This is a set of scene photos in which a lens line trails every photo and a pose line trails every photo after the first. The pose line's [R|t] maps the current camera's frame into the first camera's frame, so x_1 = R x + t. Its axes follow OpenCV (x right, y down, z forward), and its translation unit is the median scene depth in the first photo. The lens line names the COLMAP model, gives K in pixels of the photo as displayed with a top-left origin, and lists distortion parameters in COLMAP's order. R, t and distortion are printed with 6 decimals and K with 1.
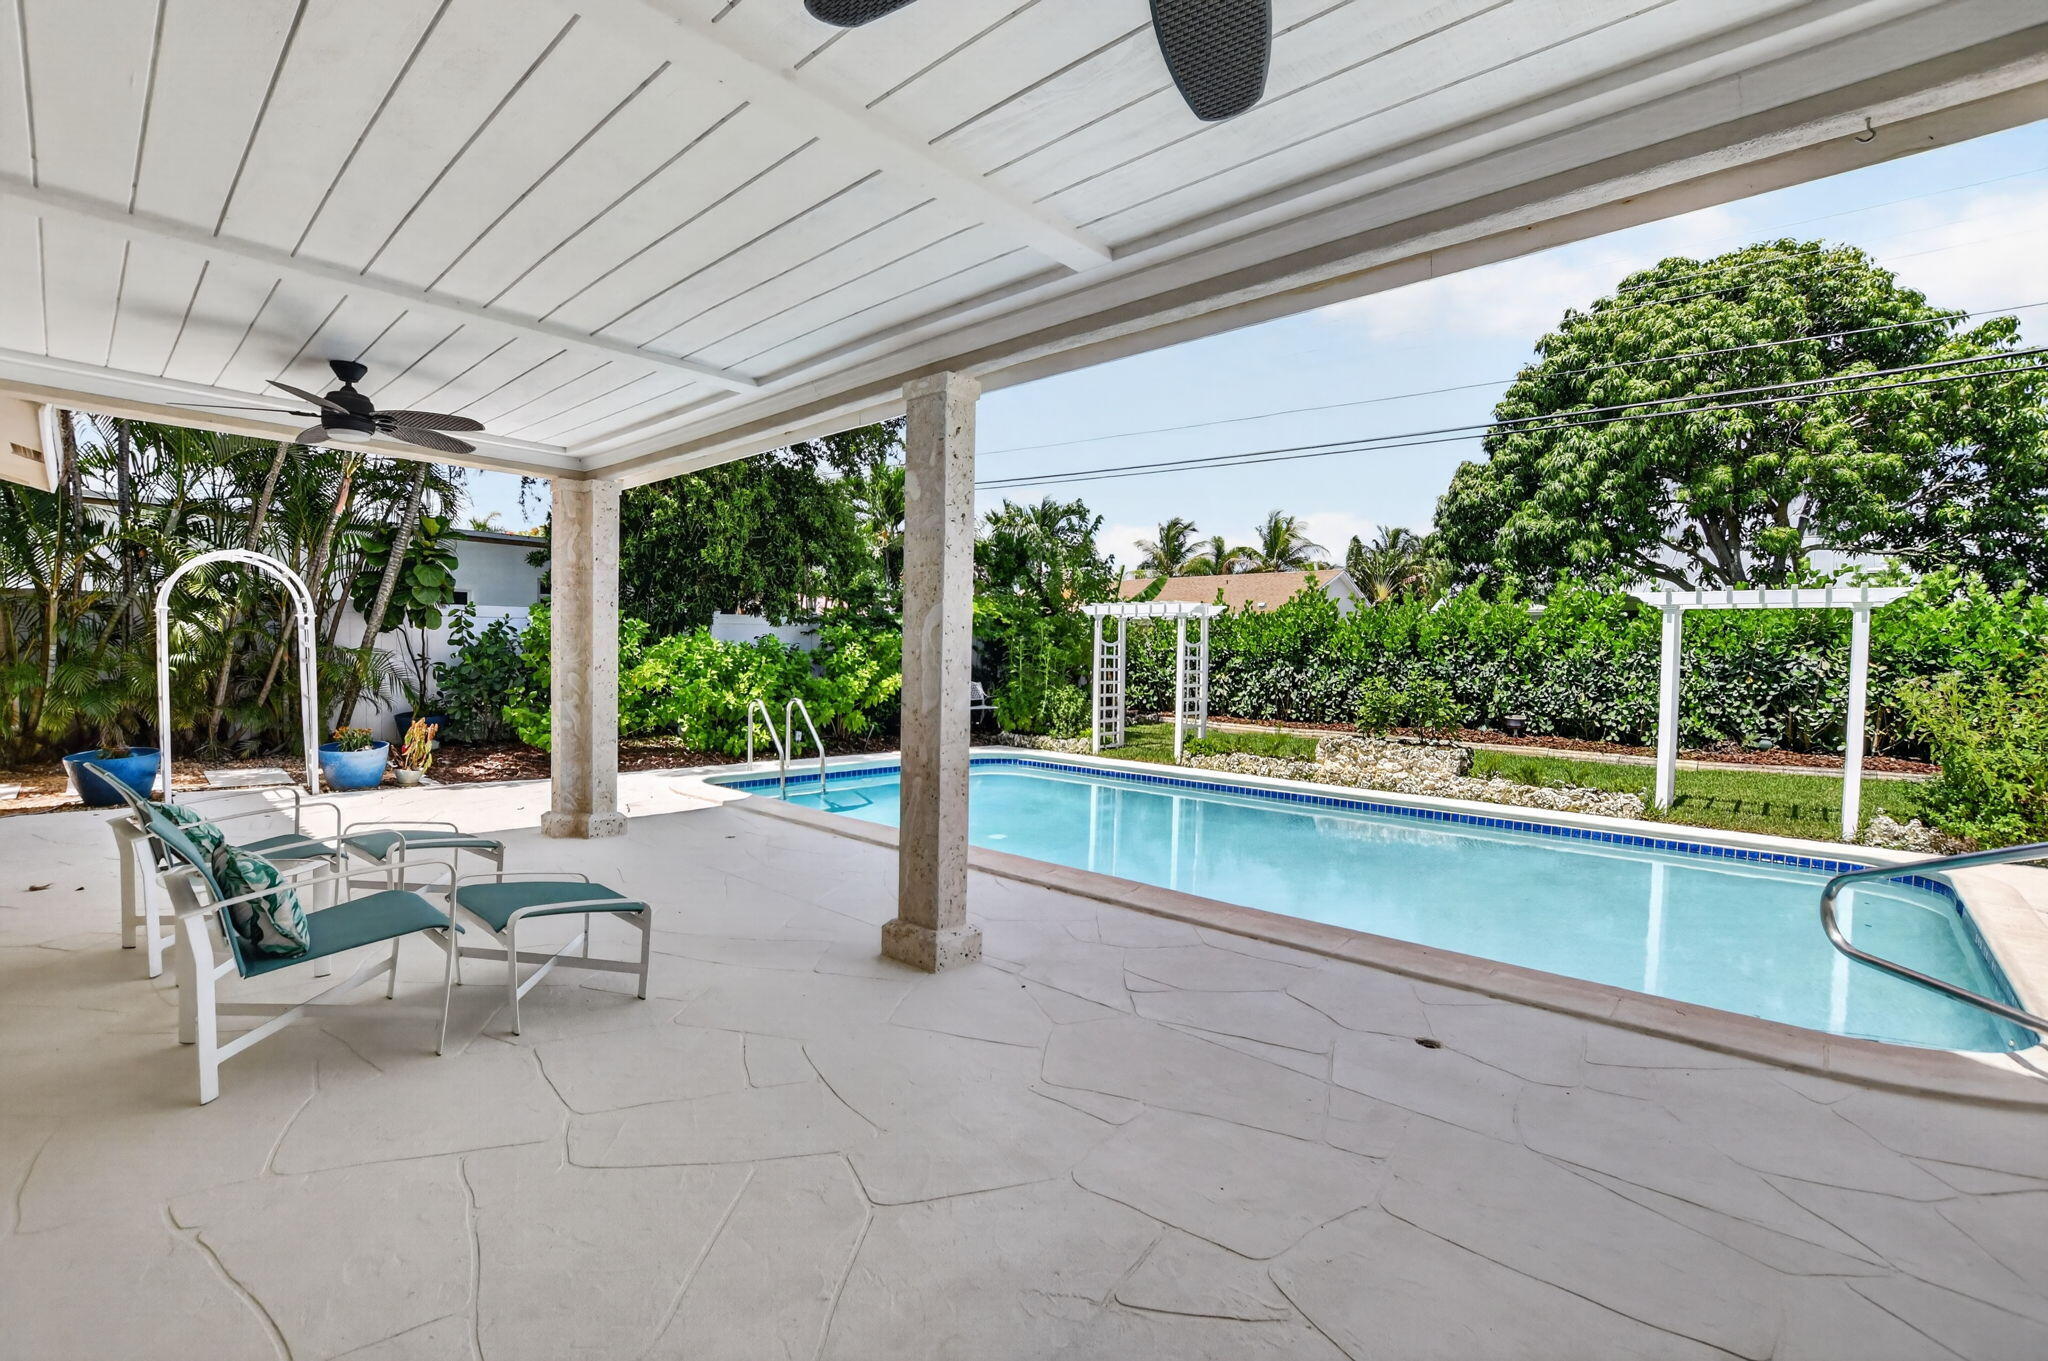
lens RADIAL K [[905.5, 0, 1023.2], [0, 905.5, 664.8], [0, 0, 1]] dist [-0.024274, 0.001255]
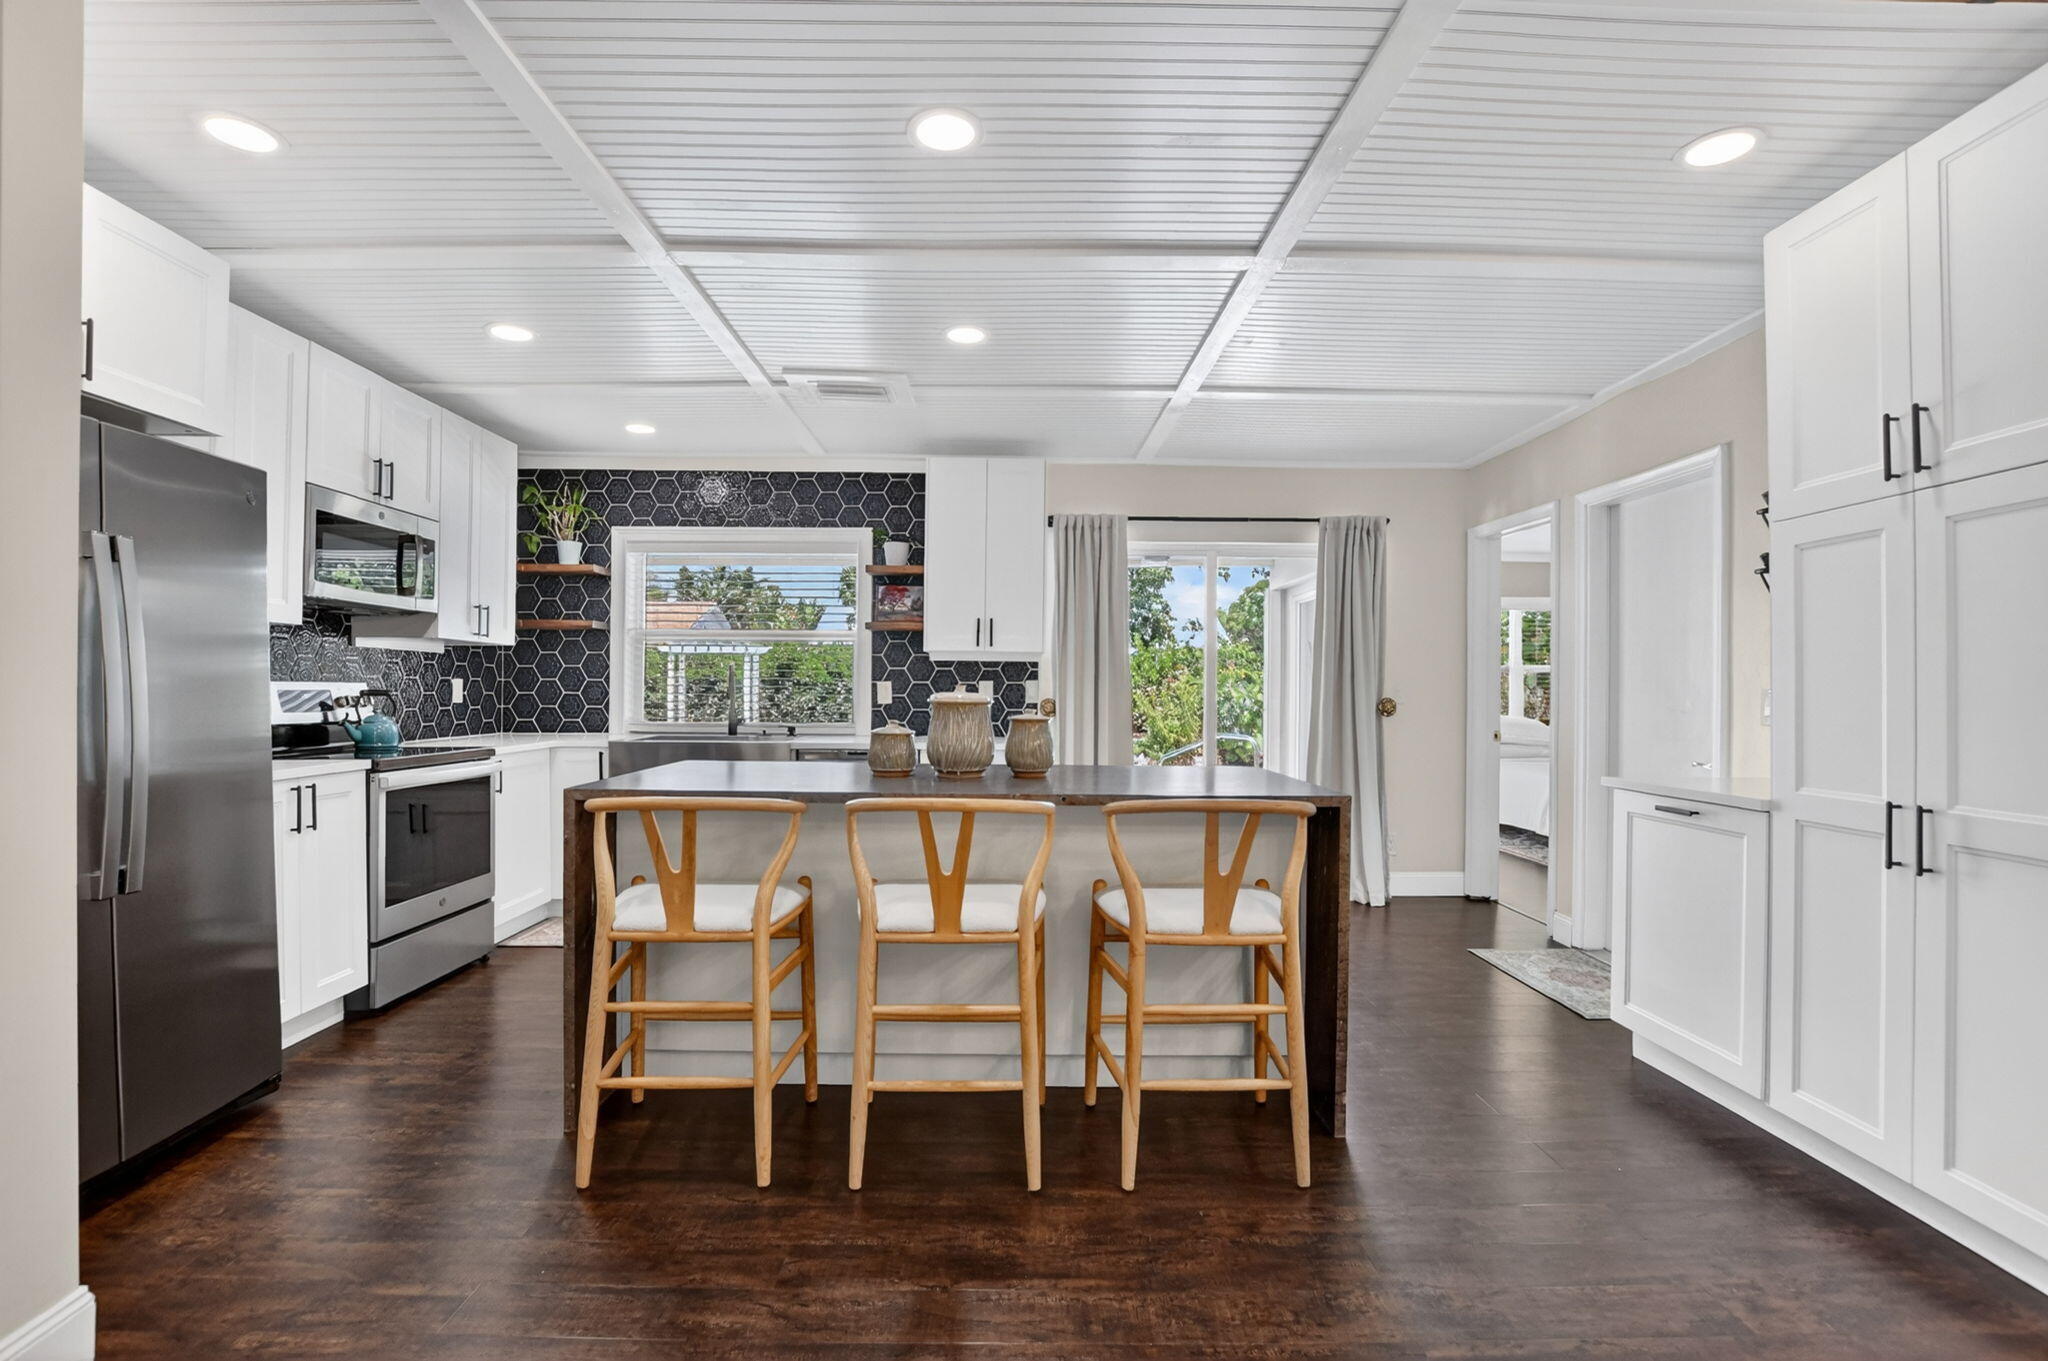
lens RADIAL K [[932.0, 0, 1021.6], [0, 932.0, 679.3], [0, 0, 1]] dist [-0.030268, 0.003640]
pose [[0.719250, -0.008947, 0.694693, -0.455942], [0.012716, 0.999919, -0.000288, -0.008878], [-0.694635, 0.009041, 0.719306, -0.262649]]
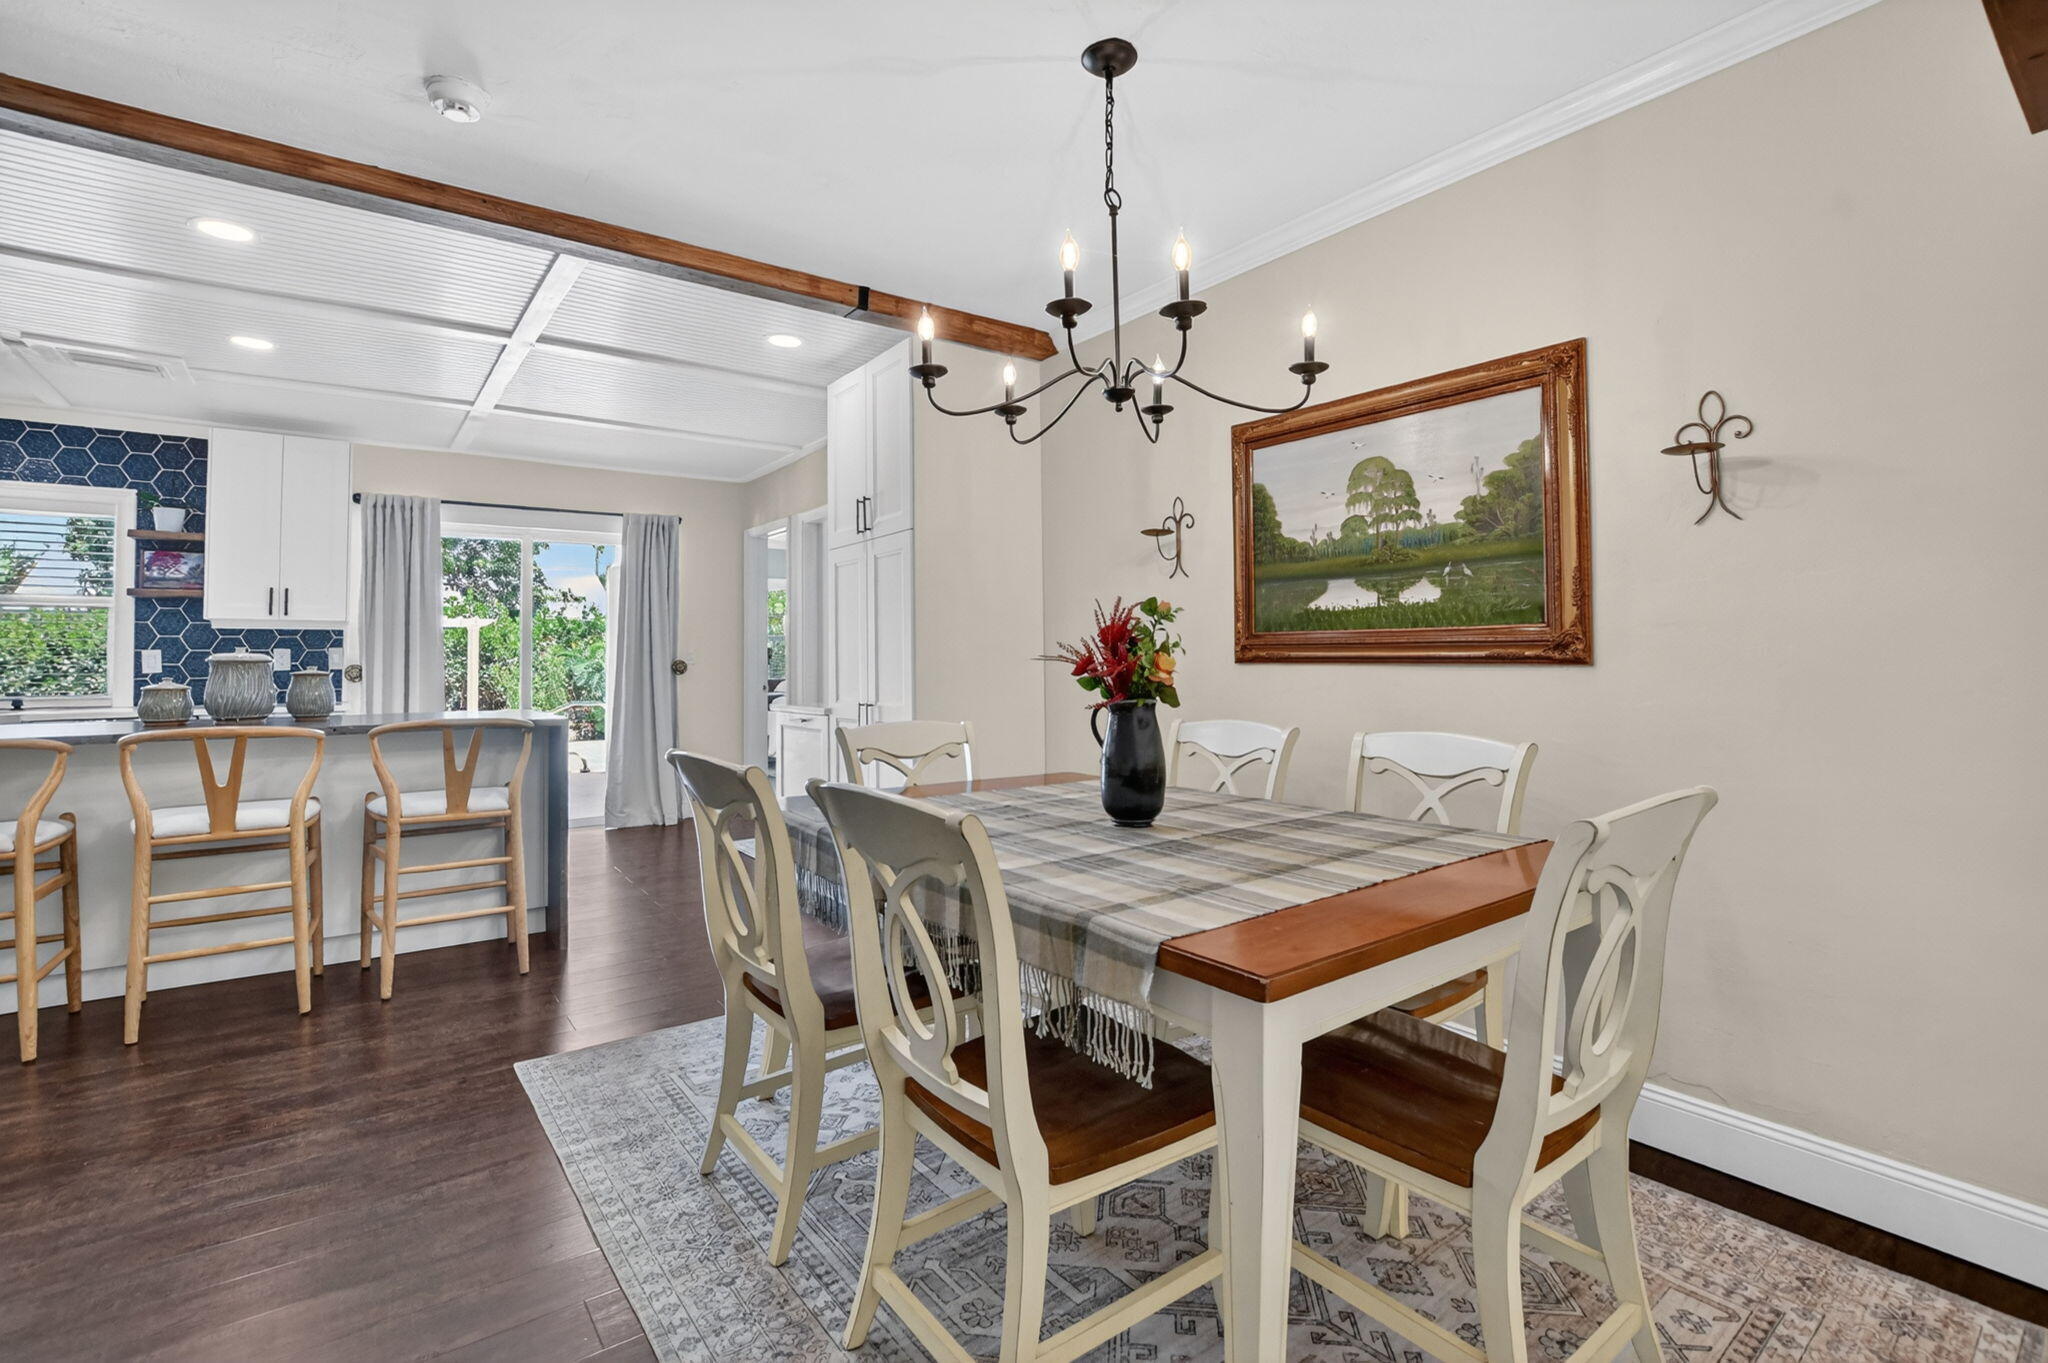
lens RADIAL K [[932.0, 0, 1024.5], [0, 932.0, 636.3], [0, 0, 1]] dist [-0.030268, 0.003640]
pose [[0.177066, 0.002905, 0.984195, -0.532831], [0.019979, 0.999779, -0.006545, -0.004406], [-0.983996, 0.020822, 0.176969, -0.364273]]
